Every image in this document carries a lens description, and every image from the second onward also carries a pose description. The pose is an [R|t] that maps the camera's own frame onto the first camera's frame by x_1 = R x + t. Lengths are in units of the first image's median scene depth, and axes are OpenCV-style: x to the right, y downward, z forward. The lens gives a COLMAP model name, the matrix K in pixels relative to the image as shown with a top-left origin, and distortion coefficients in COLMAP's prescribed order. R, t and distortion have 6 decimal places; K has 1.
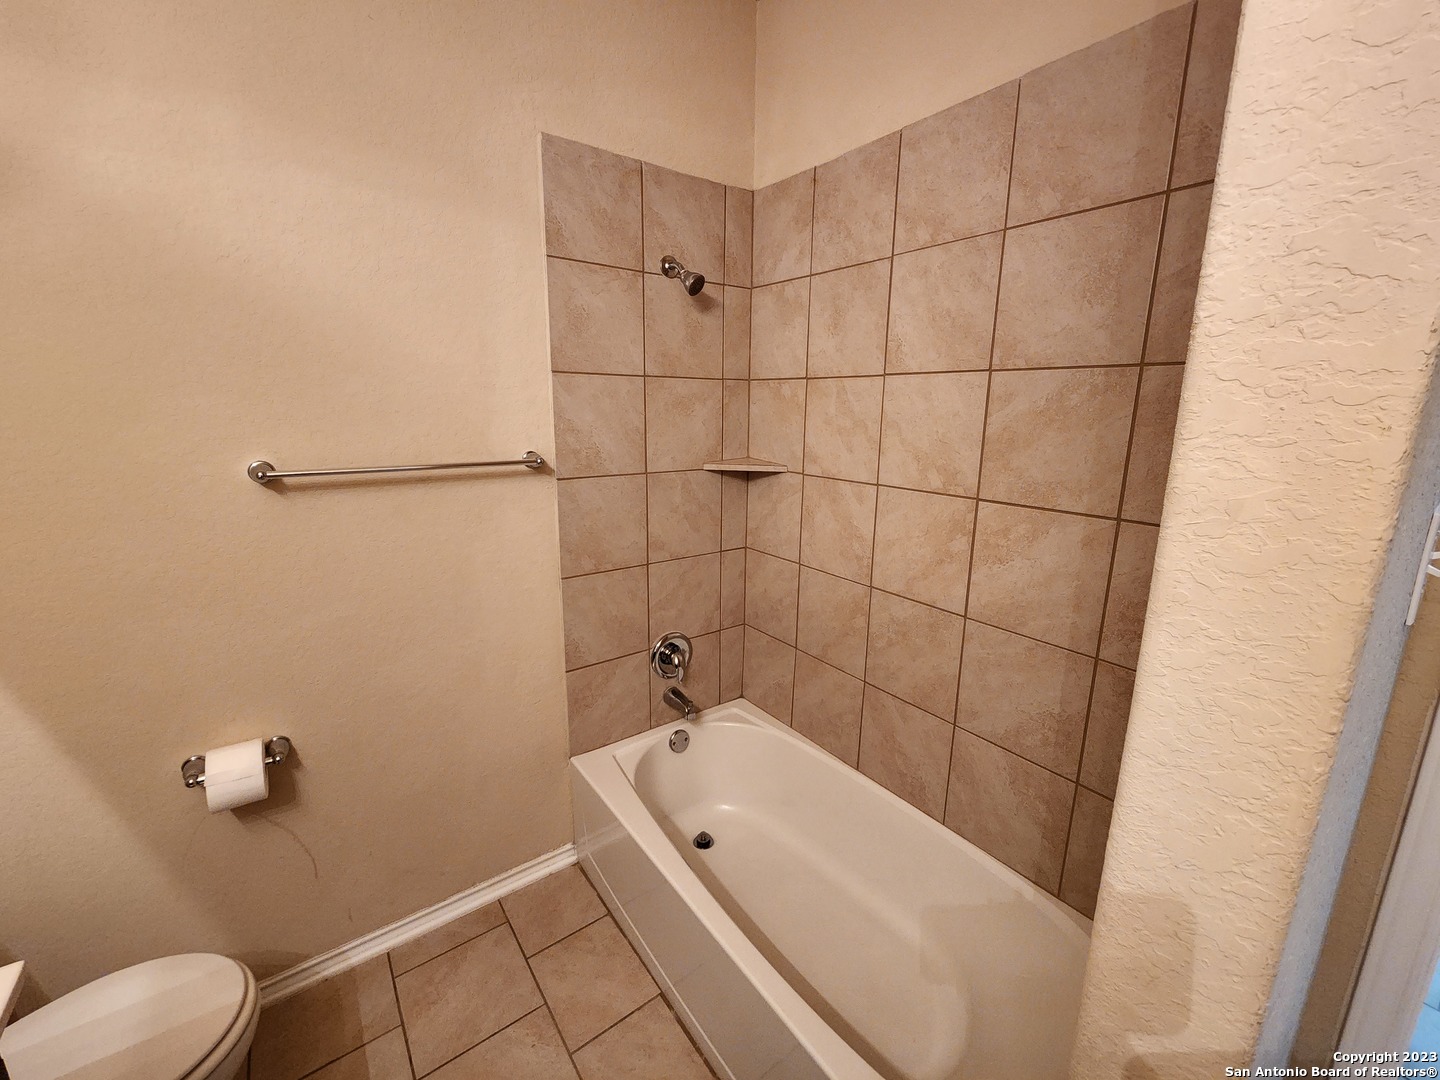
lens RADIAL K [[586.9, 0, 718.6], [0, 586.9, 531.1], [0, 0, 1]] dist [-0.002167, 0.000306]
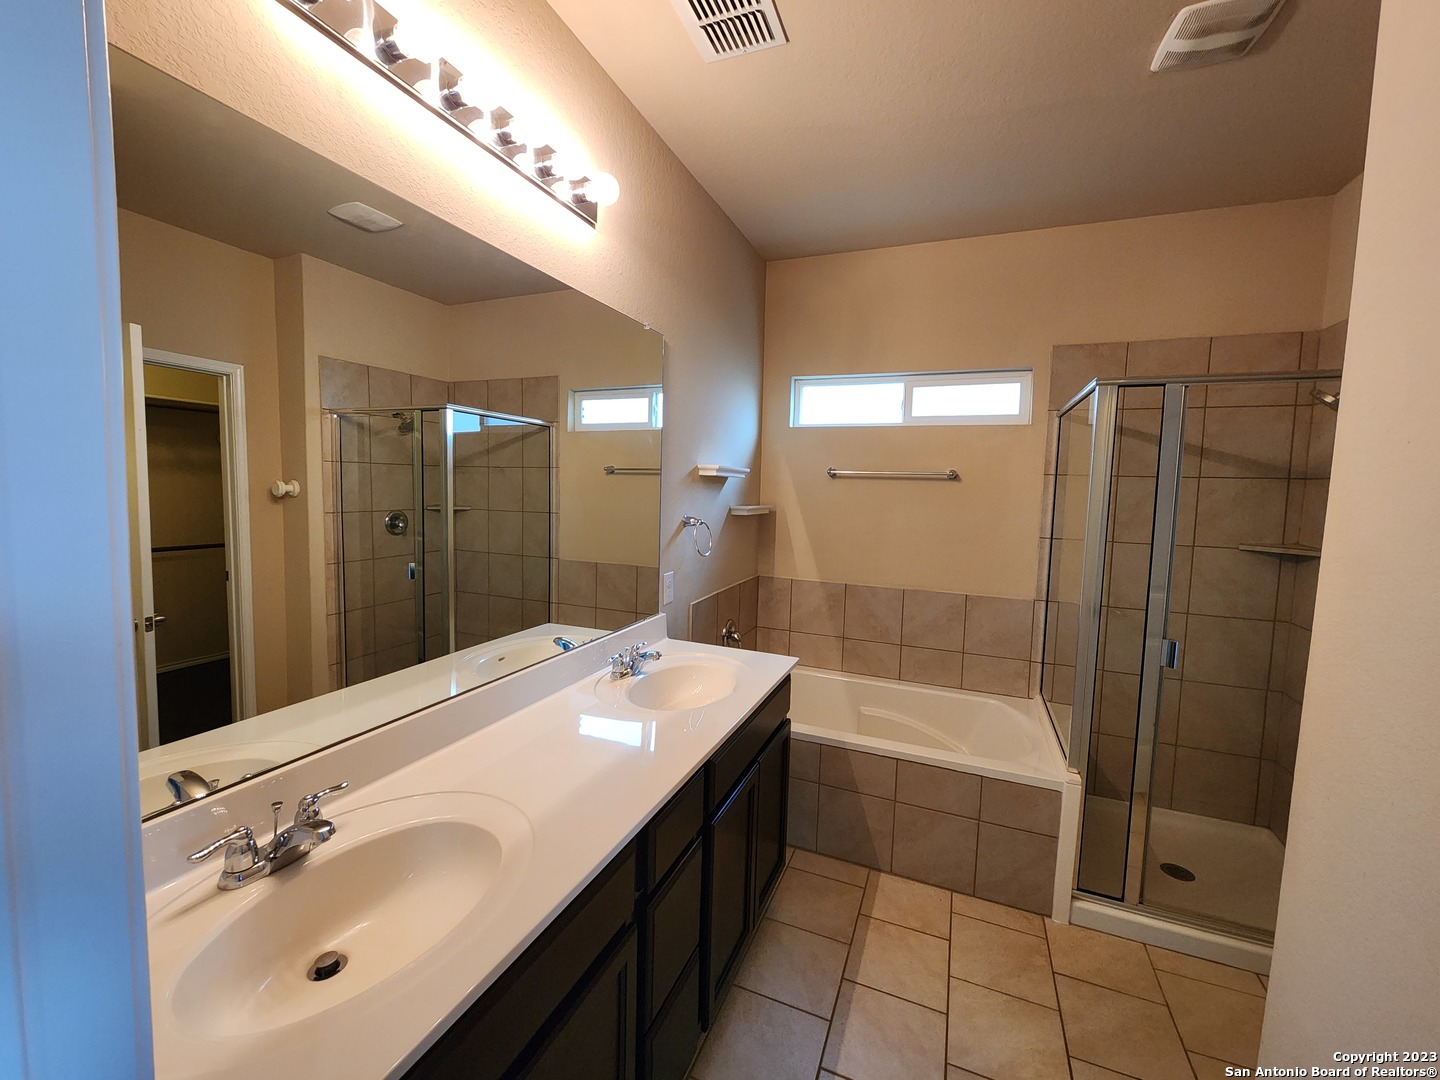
lens RADIAL K [[586.9, 0, 718.9], [0, 586.9, 531.5], [0, 0, 1]] dist [-0.002167, 0.000306]
pose [[0.500265, 0.054362, -0.864164, 0.492560], [-0.192071, 0.980130, -0.049533, 0.133750], [0.844301, 0.190761, 0.500766, -0.581453]]
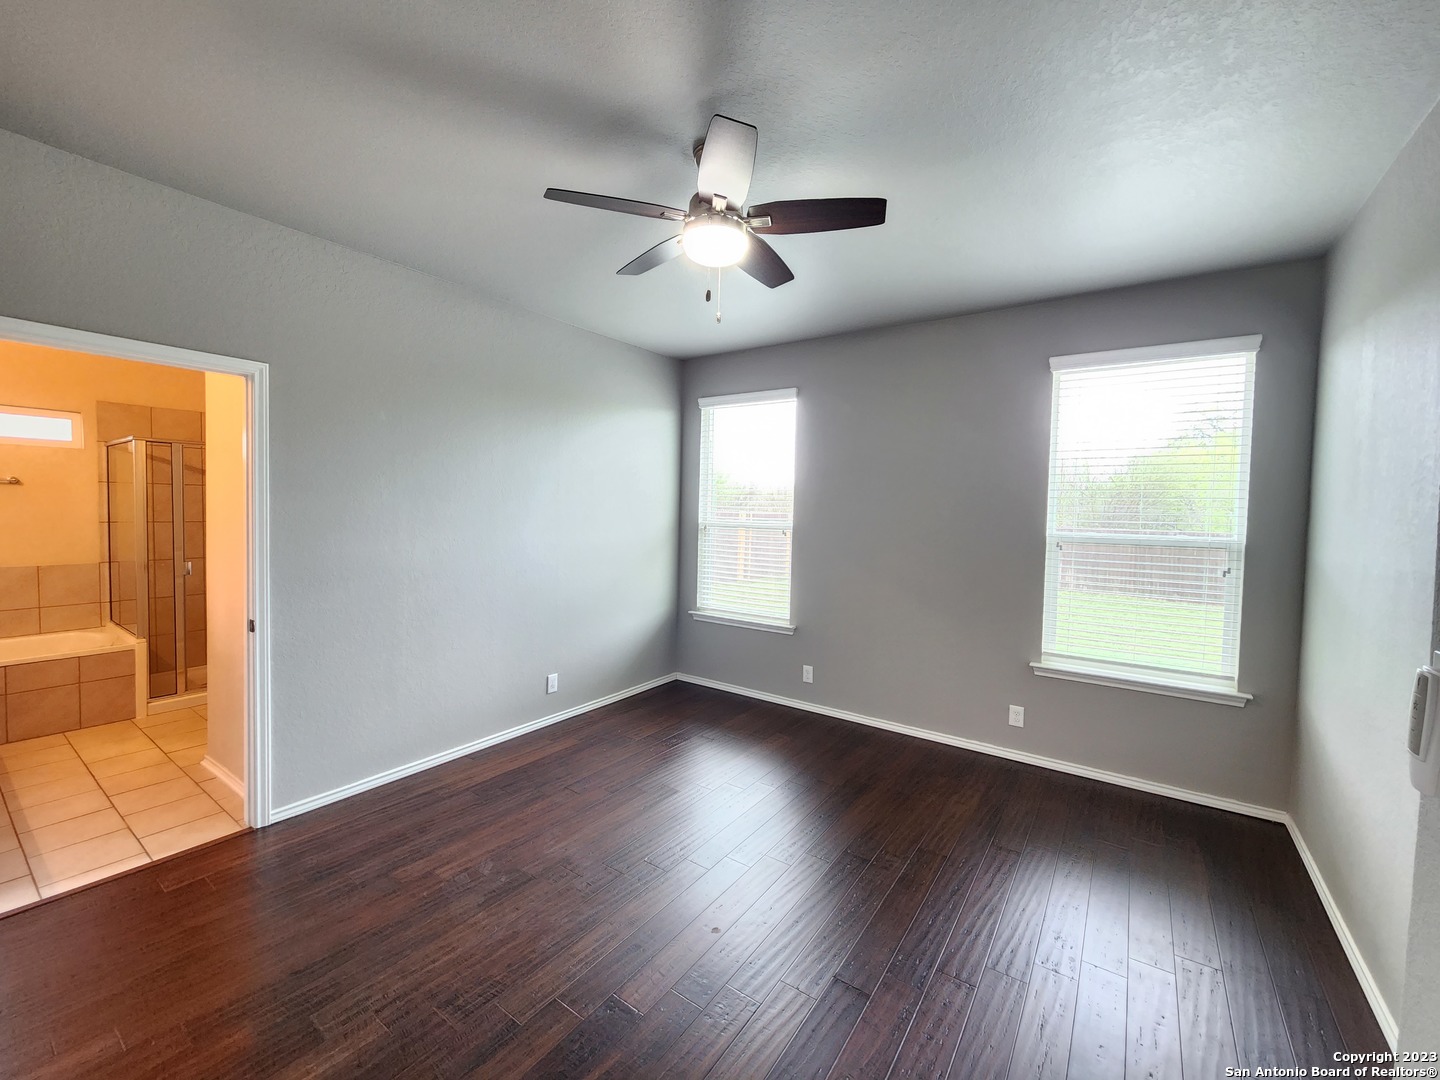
lens RADIAL K [[586.9, 0, 719.2], [0, 586.9, 520.6], [0, 0, 1]] dist [-0.002167, 0.000306]
pose [[0.952363, -0.020008, 0.304308, 1.195289], [0.071042, 0.984948, -0.157576, 0.431465], [-0.296575, 0.171689, 0.939450, -1.951937]]
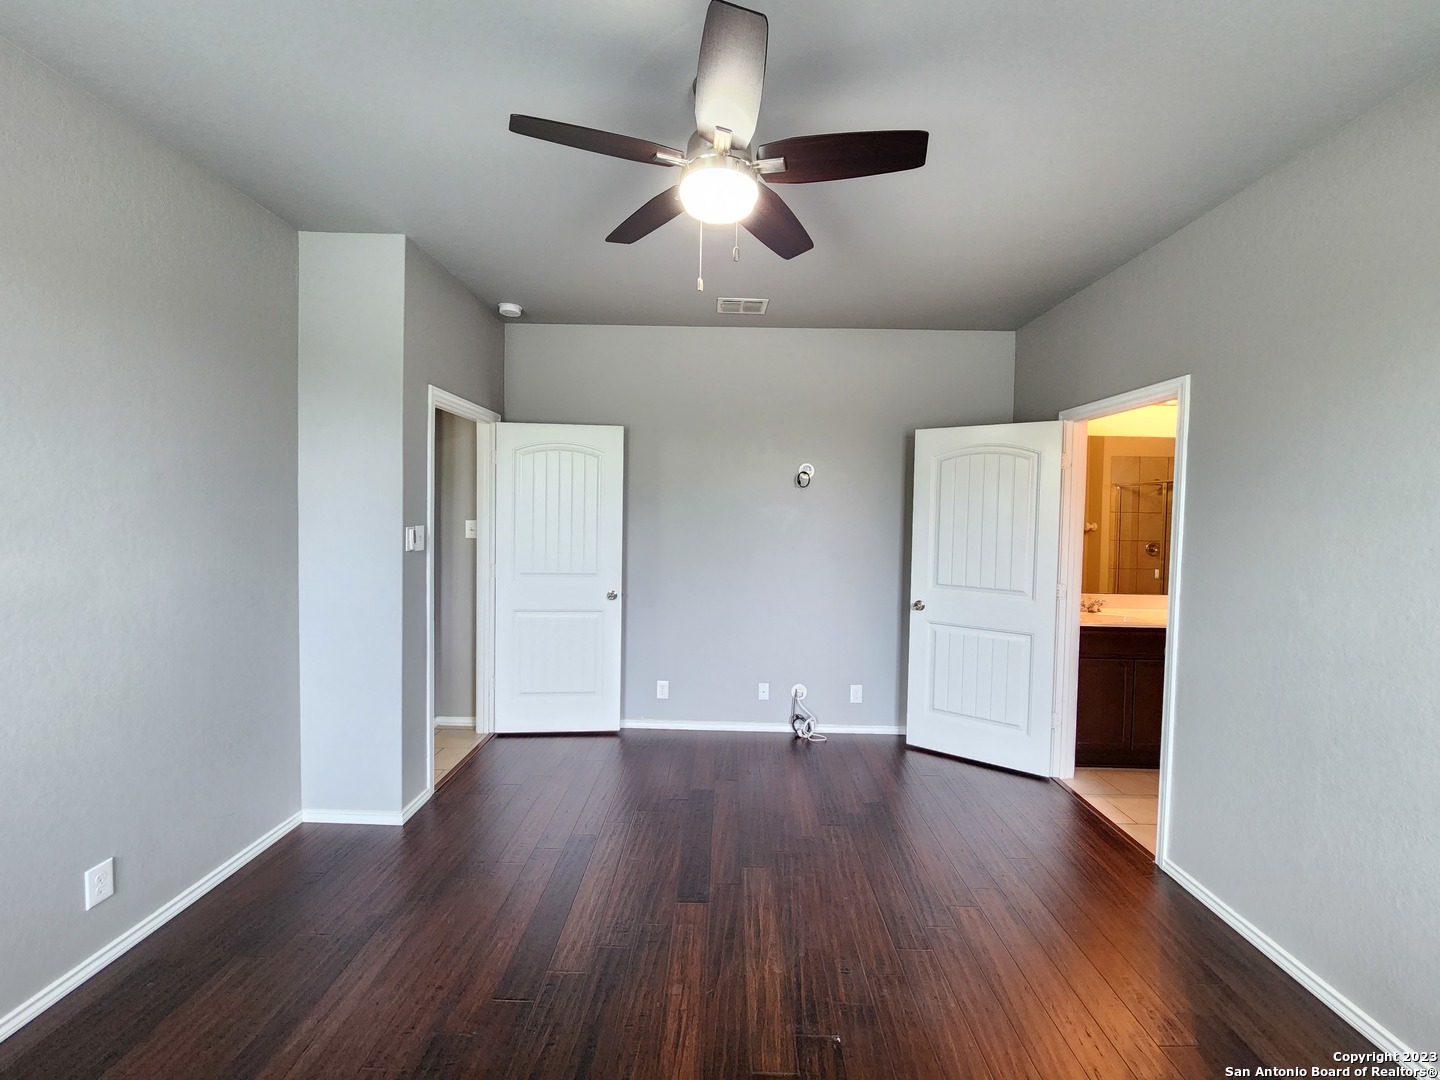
lens RADIAL K [[586.9, 0, 713.7], [0, 586.9, 532.7], [0, 0, 1]] dist [-0.002167, 0.000306]
pose [[-0.621140, -0.008791, -0.783650, 2.187423], [-0.190504, 0.971638, 0.140097, 0.142270], [0.760193, 0.236308, -0.605198, -0.430283]]
